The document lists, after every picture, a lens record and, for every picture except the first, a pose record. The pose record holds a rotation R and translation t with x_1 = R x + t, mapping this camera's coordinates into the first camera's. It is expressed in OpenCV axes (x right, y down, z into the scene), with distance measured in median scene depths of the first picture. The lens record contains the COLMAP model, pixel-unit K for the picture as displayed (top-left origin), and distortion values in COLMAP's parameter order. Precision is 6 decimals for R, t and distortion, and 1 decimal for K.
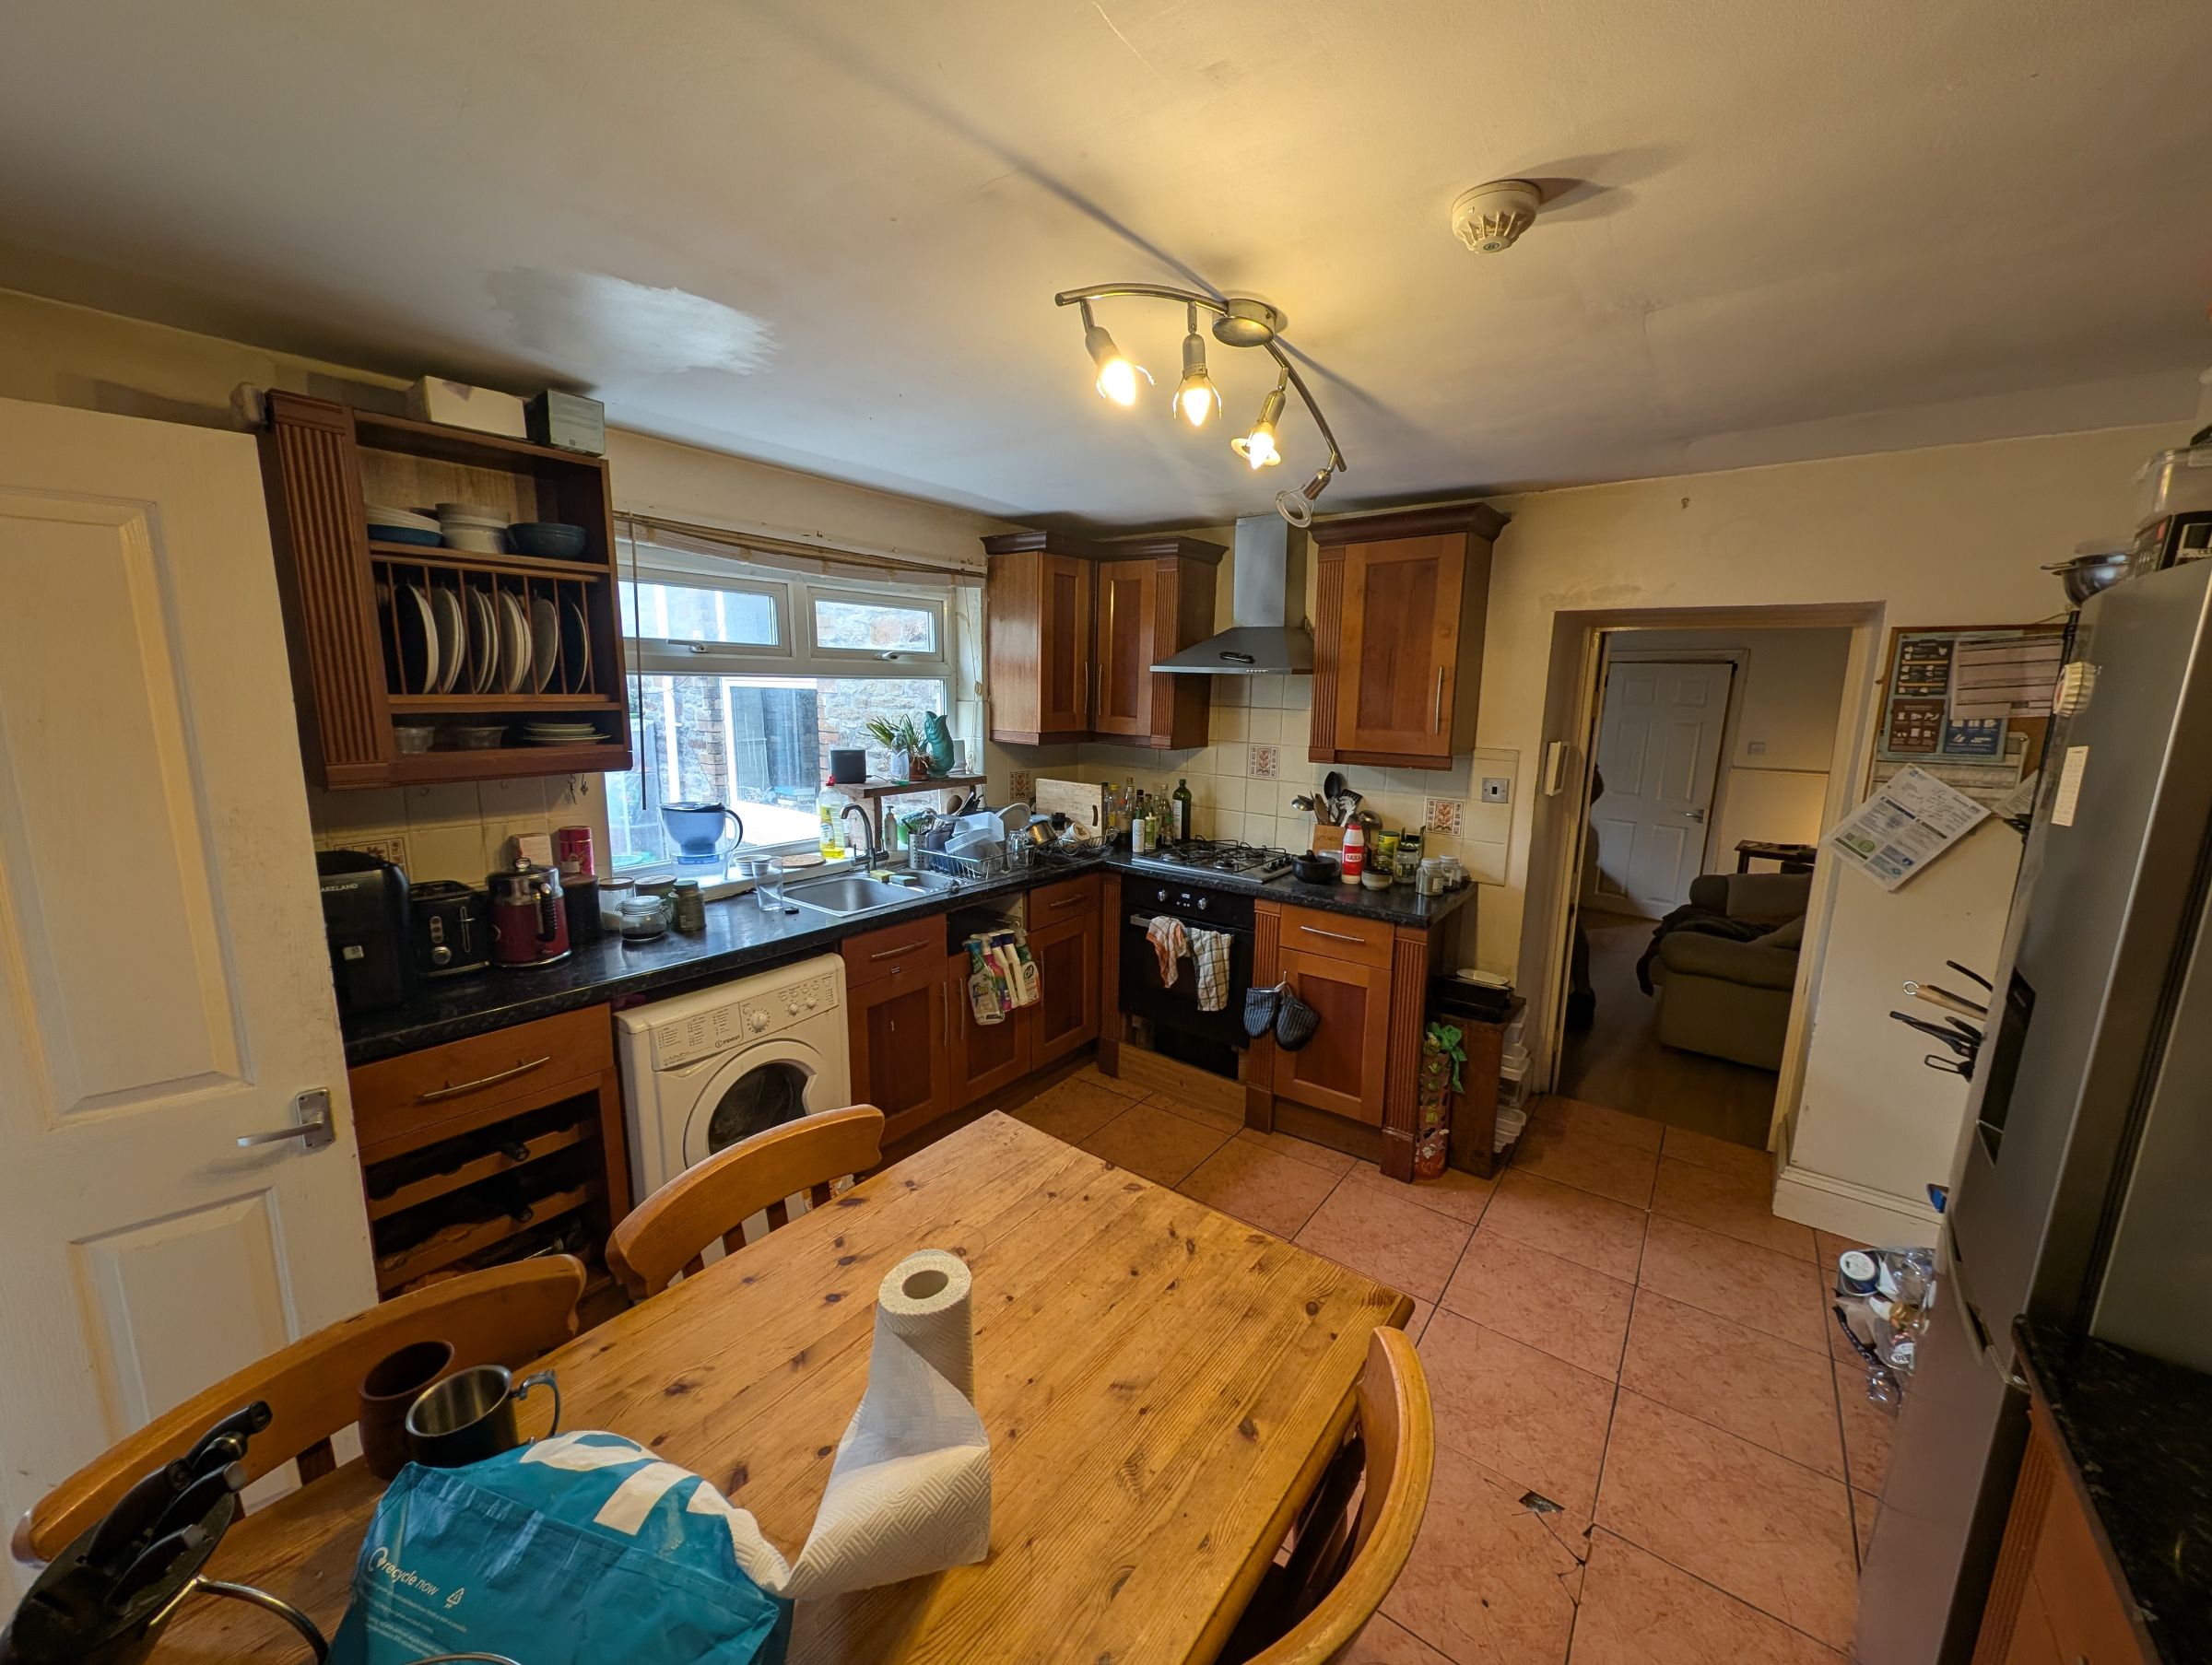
lens RADIAL K [[834.4, 0, 1109.6], [0, 834.4, 830.7], [0, 0, 1]] dist [-0.004014, -0.001148]
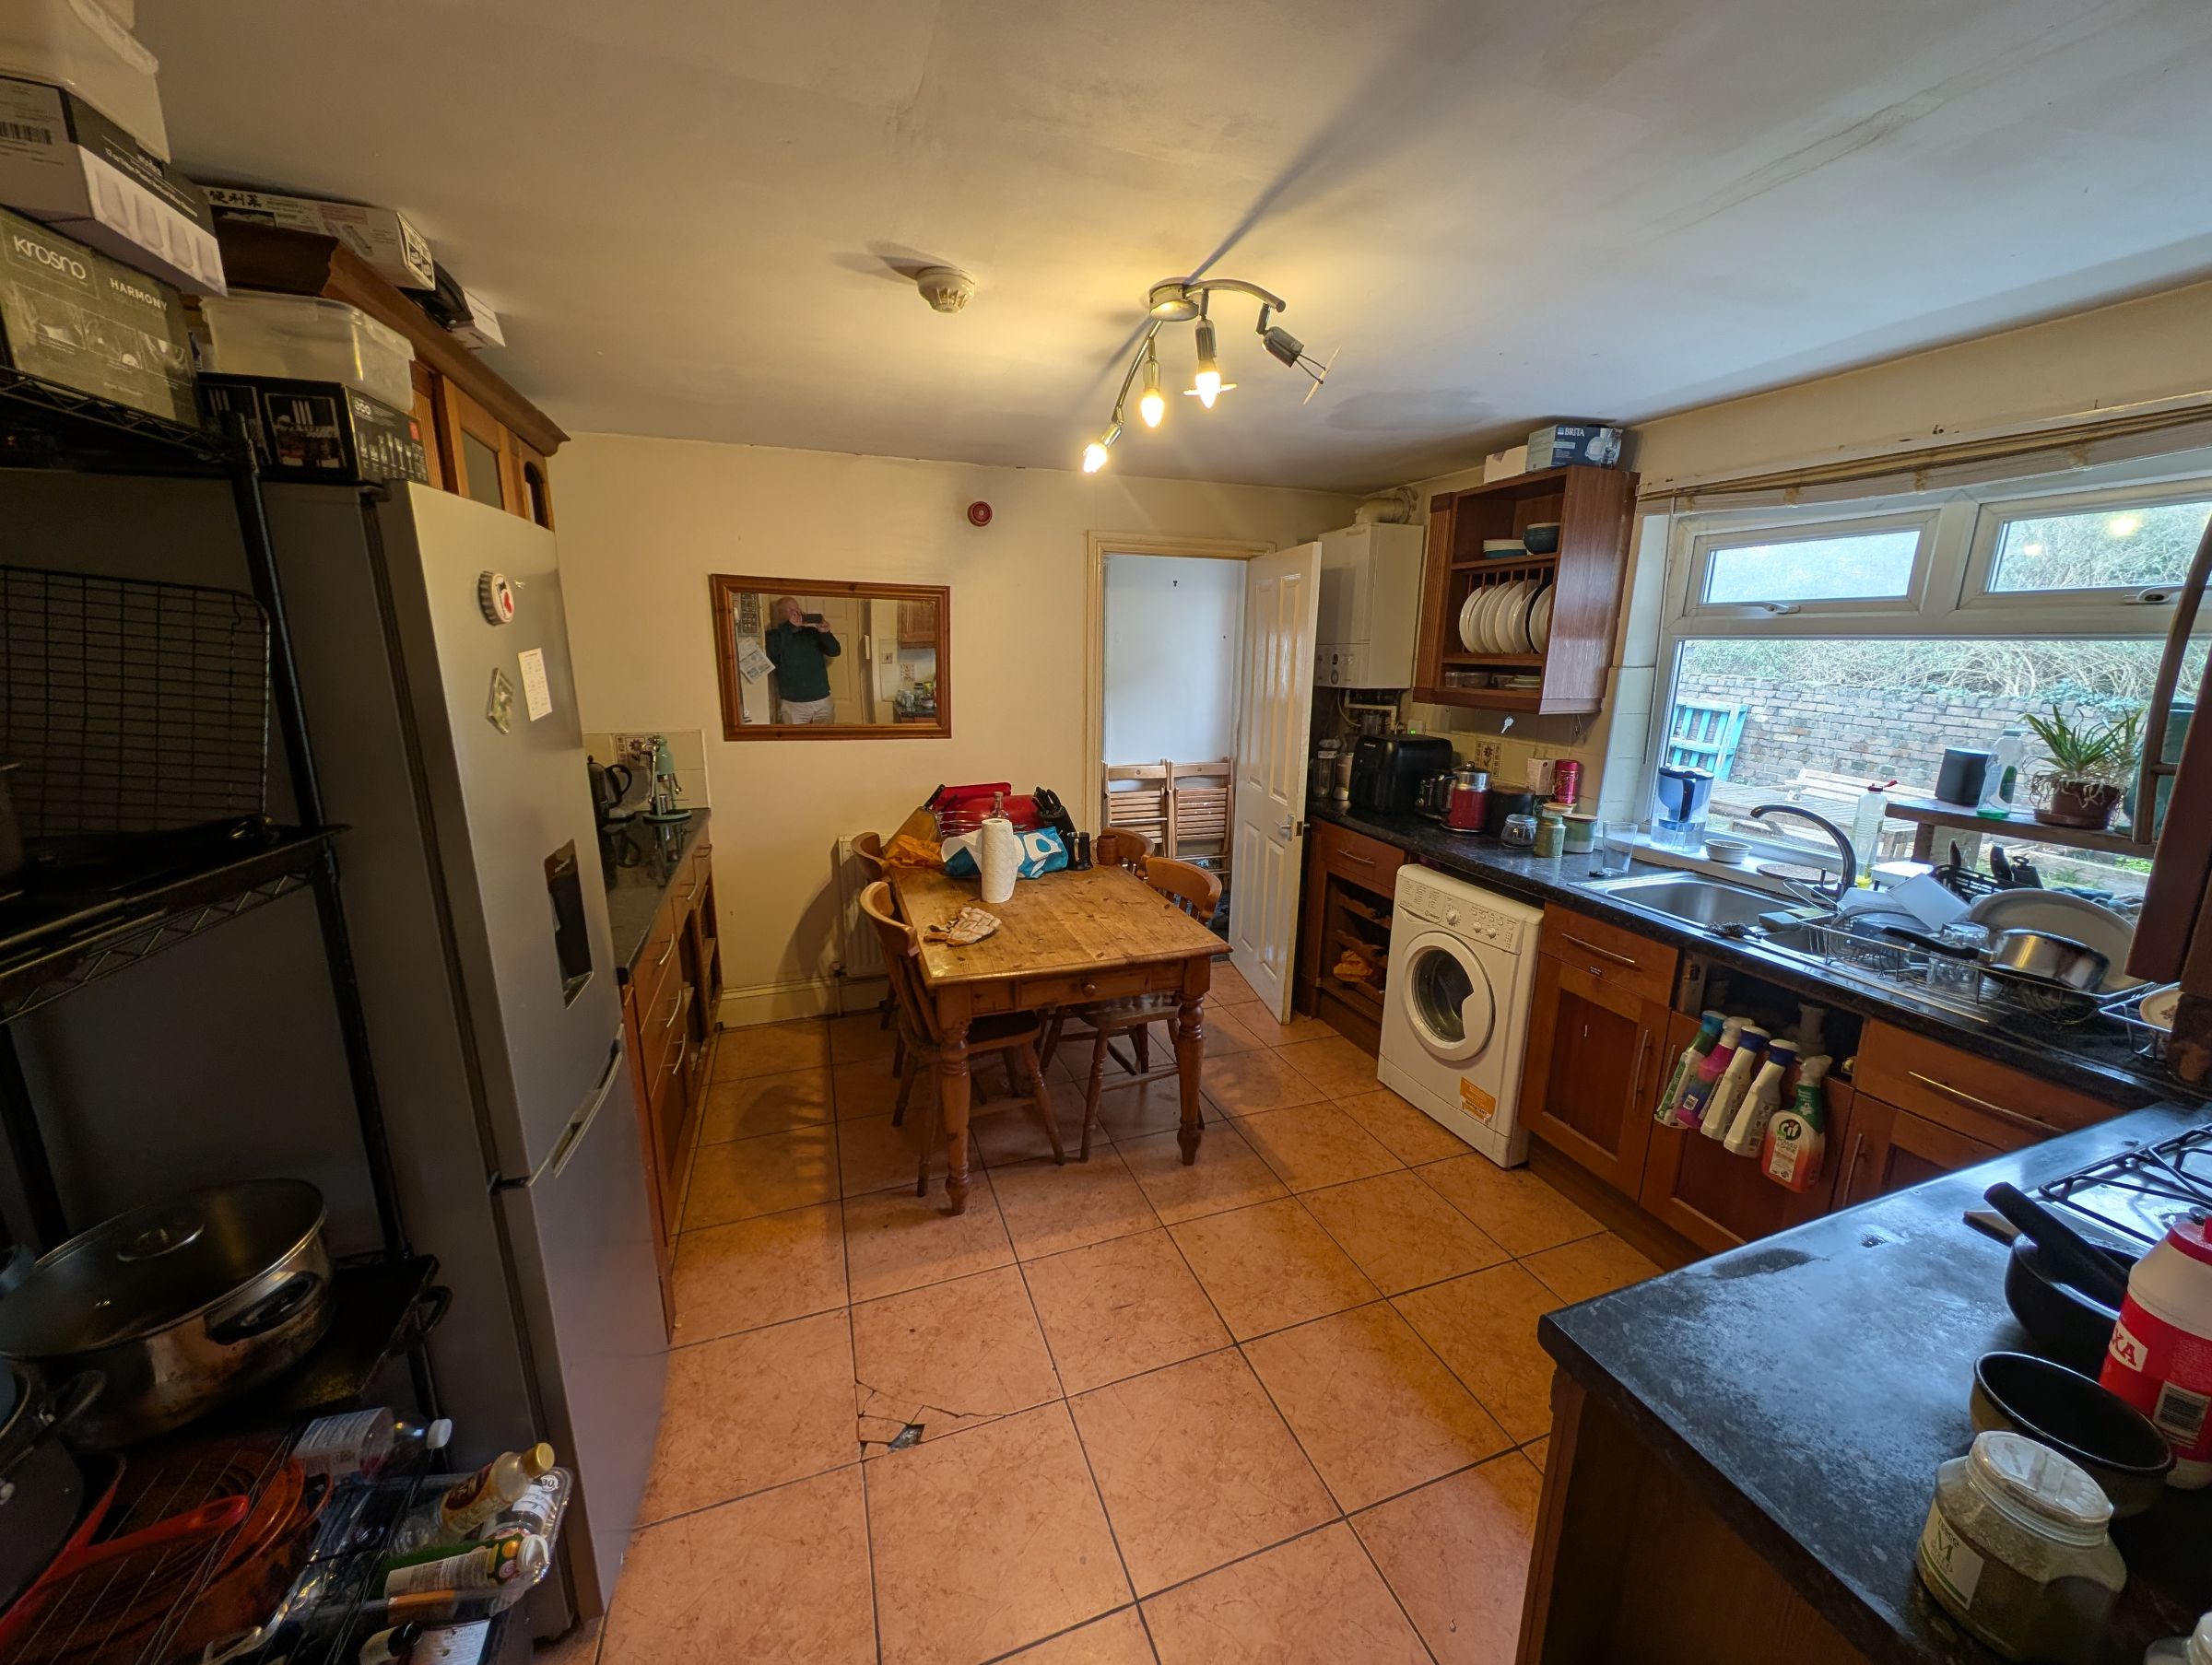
lens RADIAL K [[834.4, 0, 1116.5], [0, 834.4, 834.3], [0, 0, 1]] dist [-0.004014, -0.001148]
pose [[-0.546457, 0.166991, -0.820670, 0.726950], [-0.164504, 0.939426, 0.300693, -0.153342], [0.821172, 0.299319, -0.485886, 0.988020]]
